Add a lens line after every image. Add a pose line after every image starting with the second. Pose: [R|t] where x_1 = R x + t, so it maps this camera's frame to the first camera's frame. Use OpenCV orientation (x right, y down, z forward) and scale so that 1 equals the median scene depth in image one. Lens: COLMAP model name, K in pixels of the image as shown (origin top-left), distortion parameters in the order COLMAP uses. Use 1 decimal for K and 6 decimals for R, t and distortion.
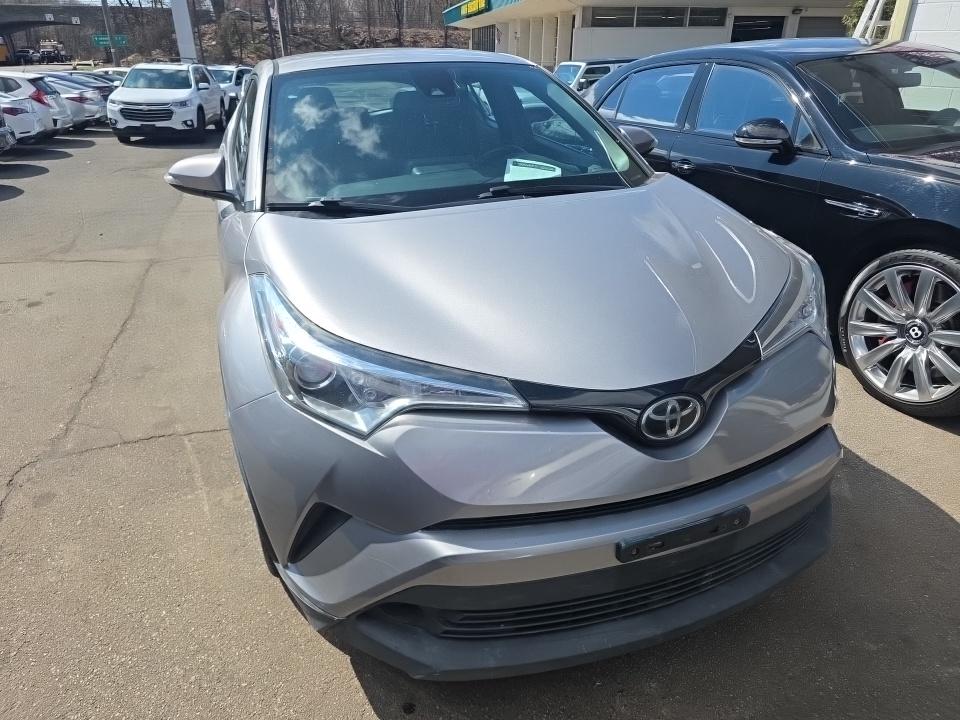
lens RADIAL K [[645.5, 0, 472.6], [0, 645.5, 379.8], [0, 0, 1]] dist [0.040967, -0.036819]
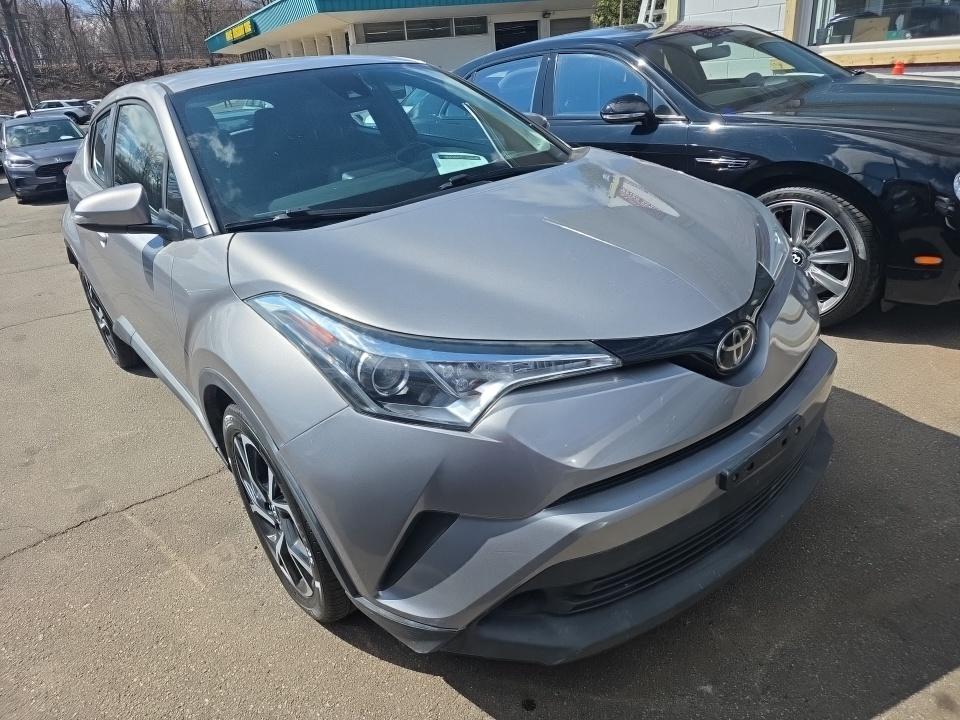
lens RADIAL K [[645.5, 0, 476.4], [0, 645.5, 361.2], [0, 0, 1]] dist [0.040967, -0.036819]
pose [[0.947053, -0.200238, 0.250988, -0.197202], [0.210783, 0.977409, -0.015574, 0.004005], [-0.242200, 0.067654, 0.967865, 0.033073]]
